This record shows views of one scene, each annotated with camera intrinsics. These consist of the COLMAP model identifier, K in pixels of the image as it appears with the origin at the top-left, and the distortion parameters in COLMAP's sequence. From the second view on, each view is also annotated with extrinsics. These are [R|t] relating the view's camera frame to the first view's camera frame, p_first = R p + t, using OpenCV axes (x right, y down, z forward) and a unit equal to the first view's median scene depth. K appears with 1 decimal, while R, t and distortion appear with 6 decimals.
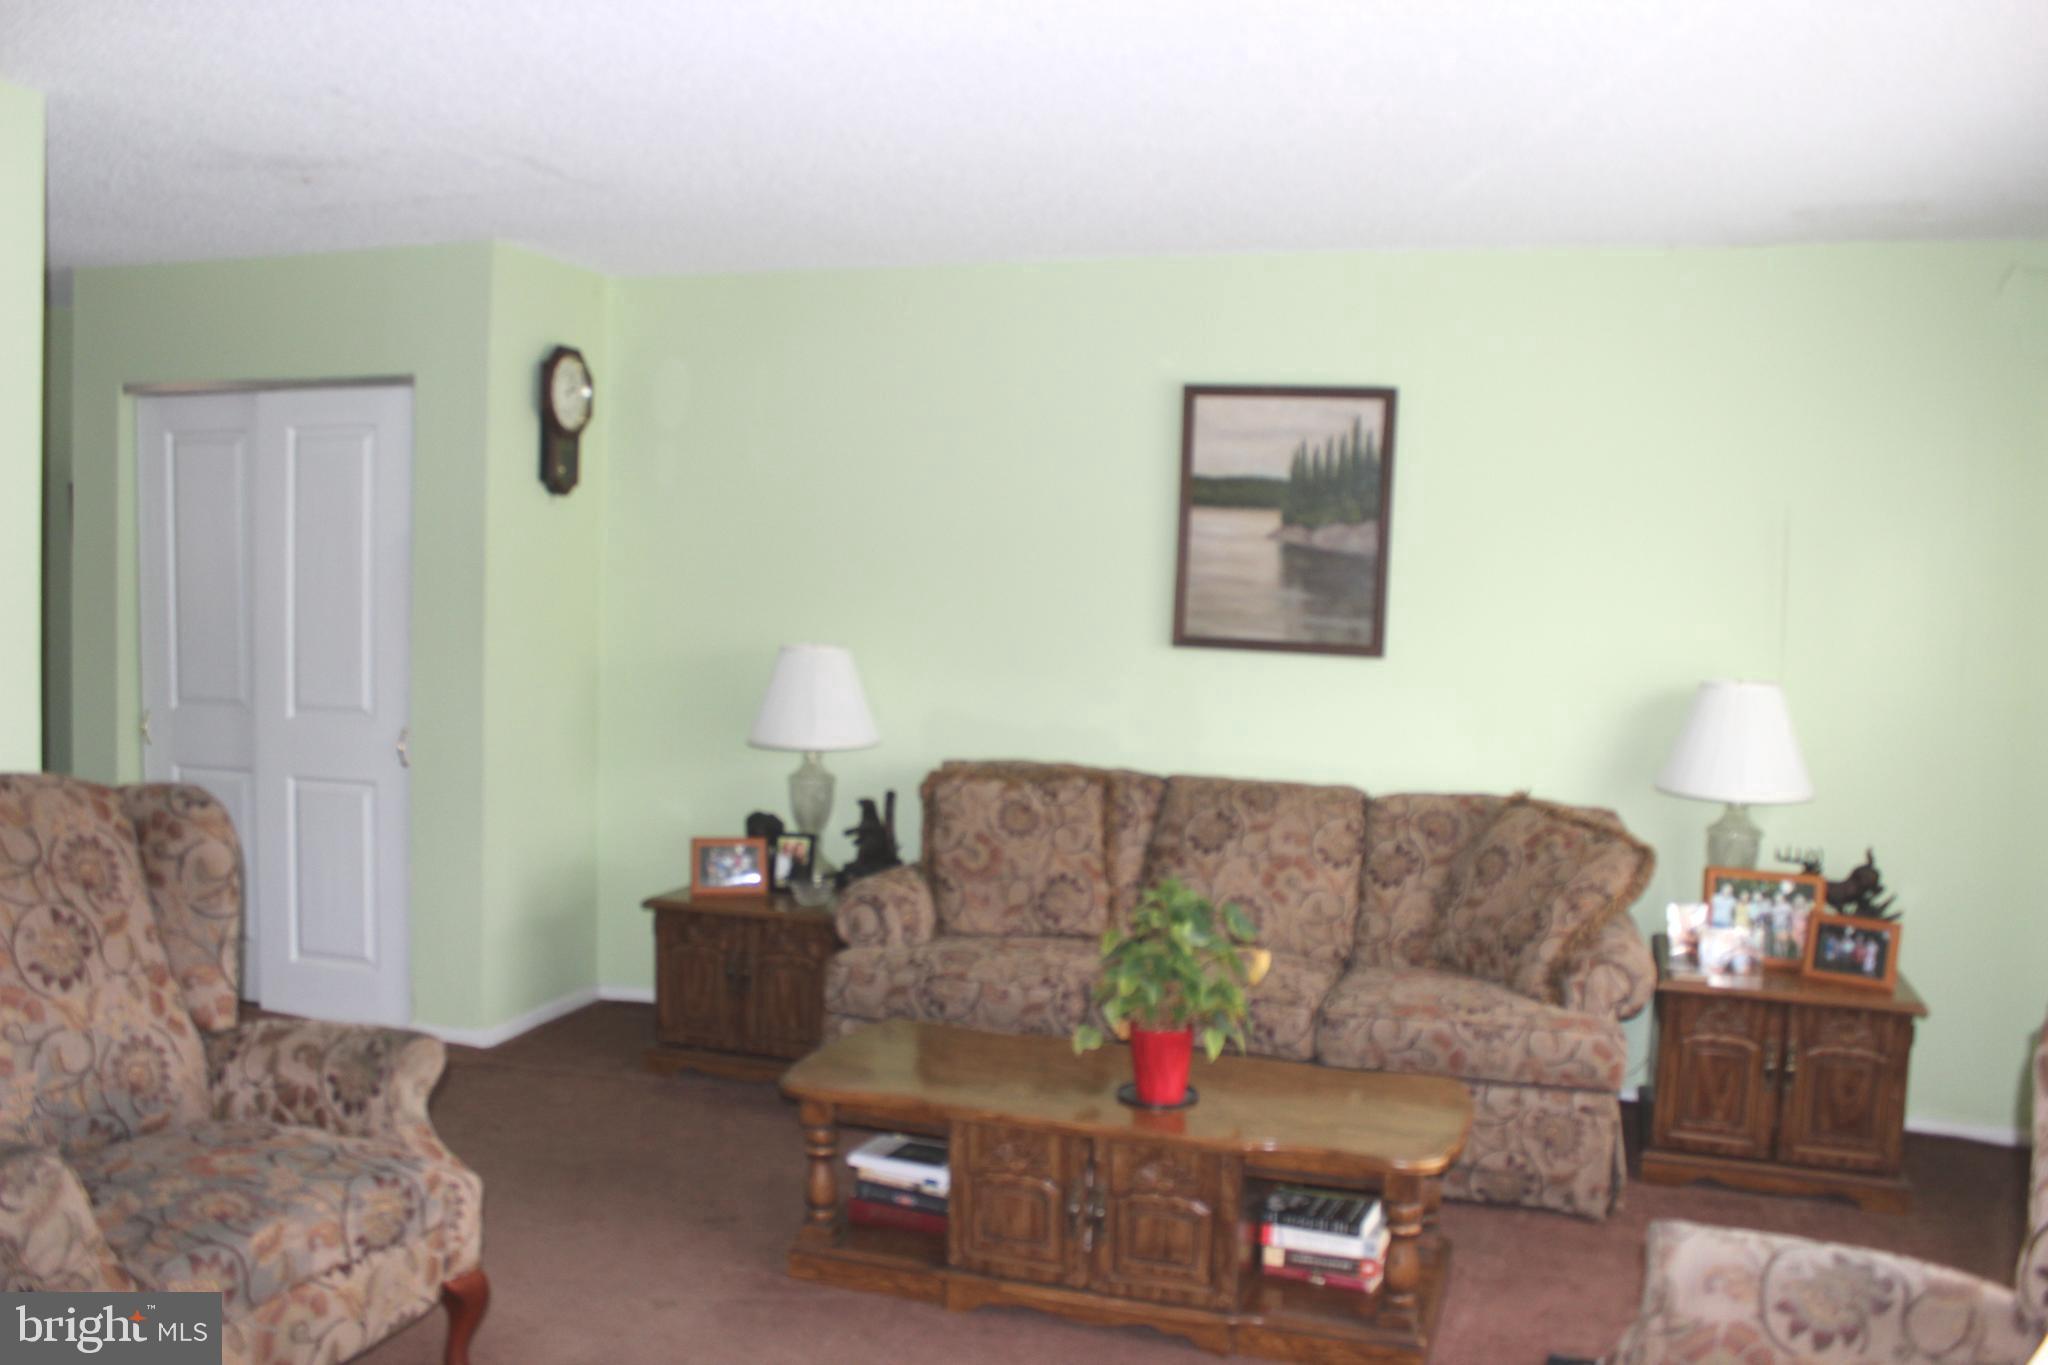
lens RADIAL K [[1749.9, 0, 1019.2], [0, 1749.9, 714.5], [0, 0, 1]] dist [-0.147941, 0.168472]
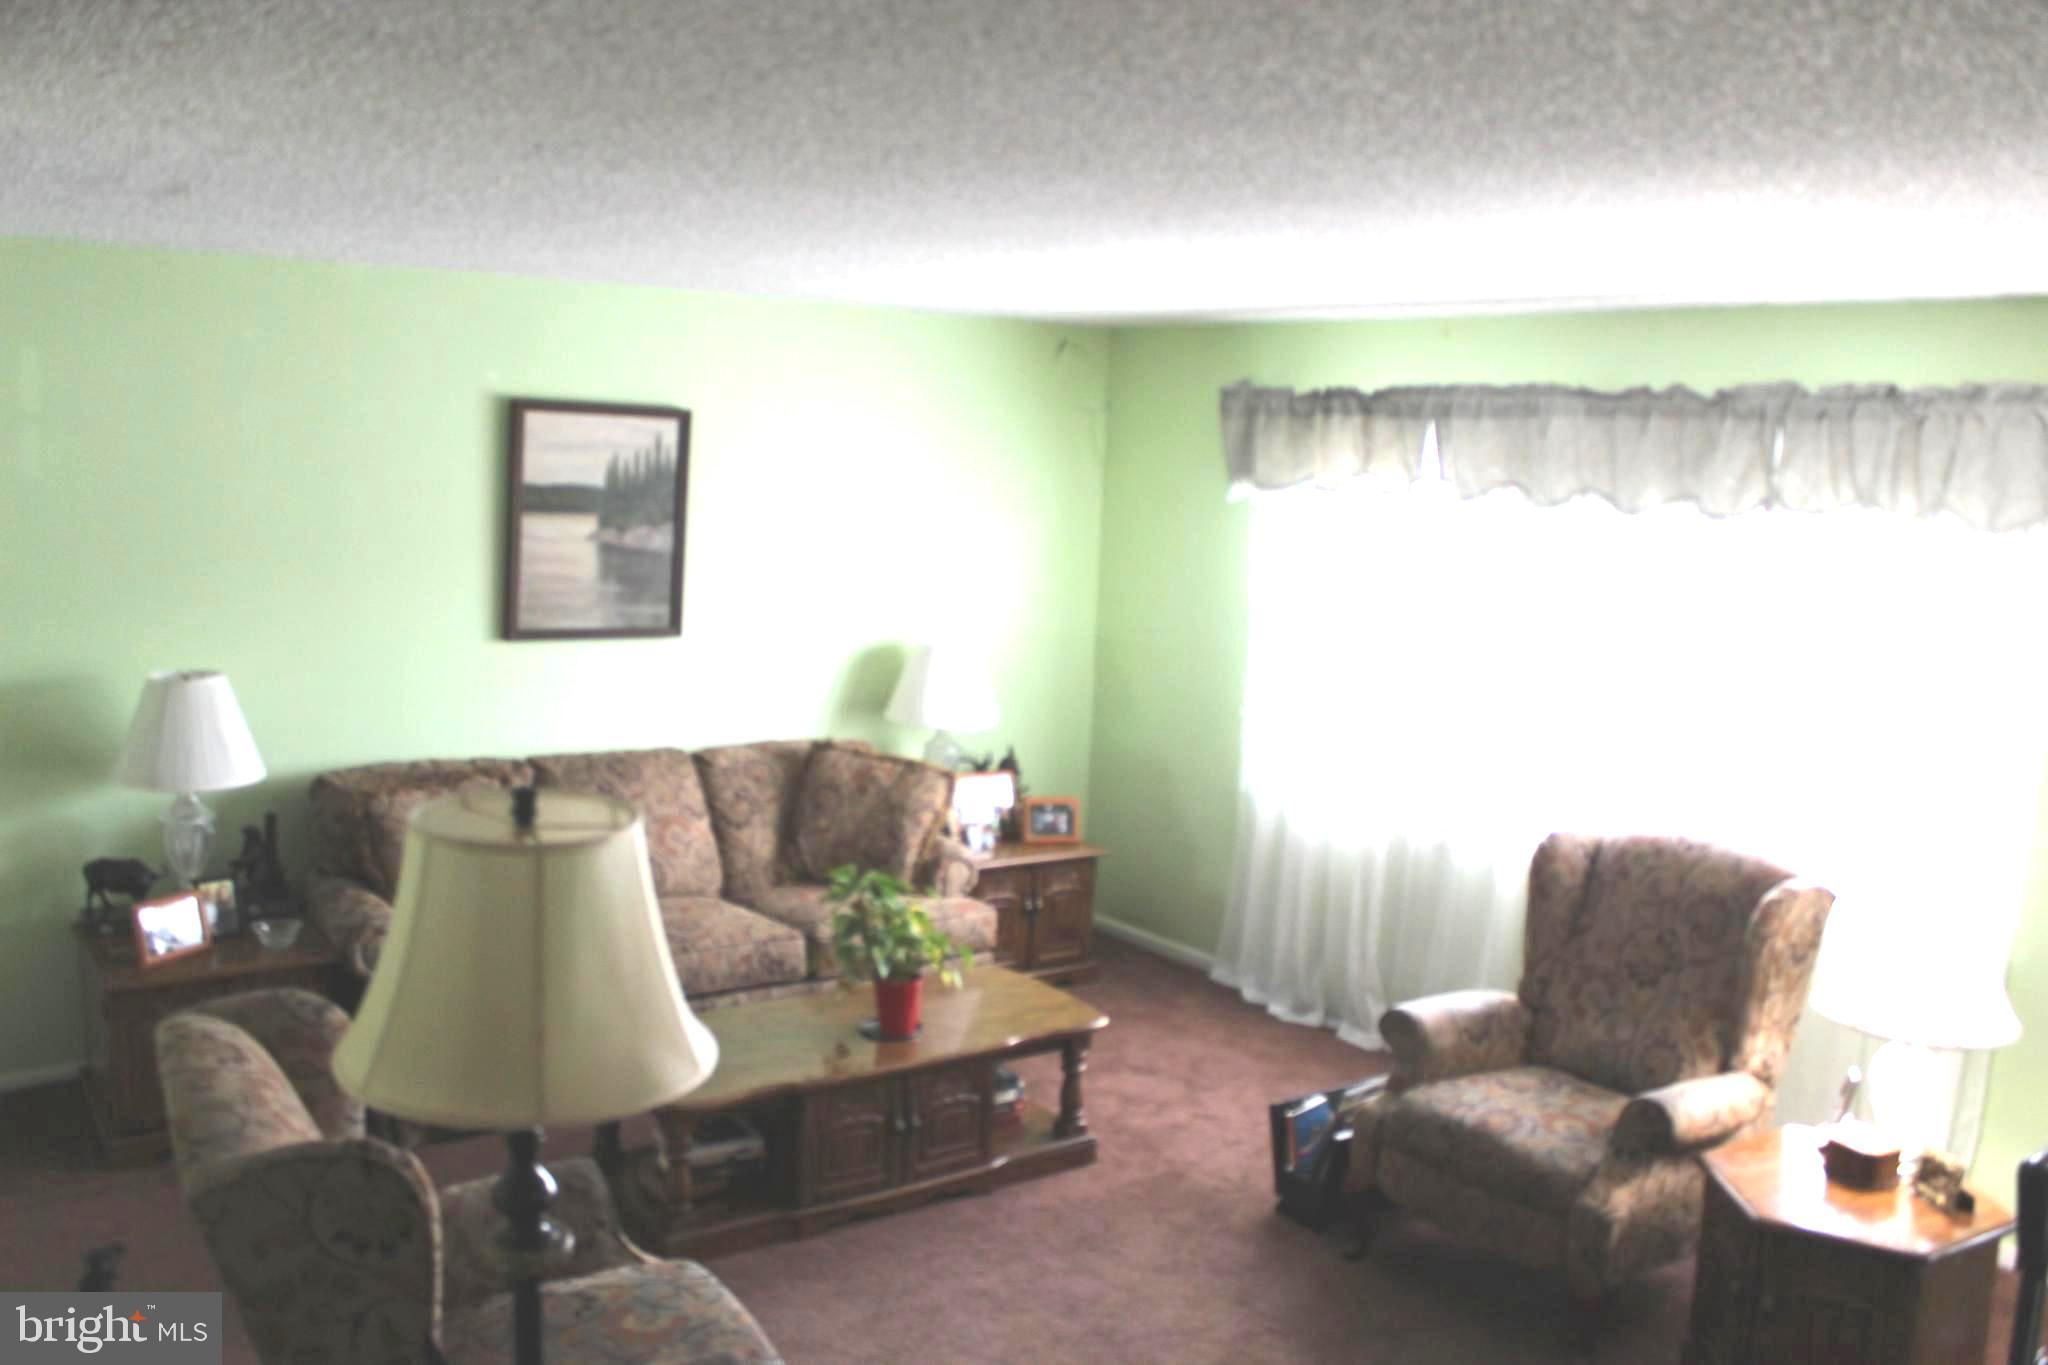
lens RADIAL K [[1749.9, 0, 1019.2], [0, 1749.9, 714.5], [0, 0, 1]] dist [-0.147941, 0.168472]
pose [[0.575583, -0.127143, 0.807798, -0.625615], [0.030081, 0.990462, 0.134460, -0.132887], [-0.817190, -0.053093, 0.573918, 0.121832]]
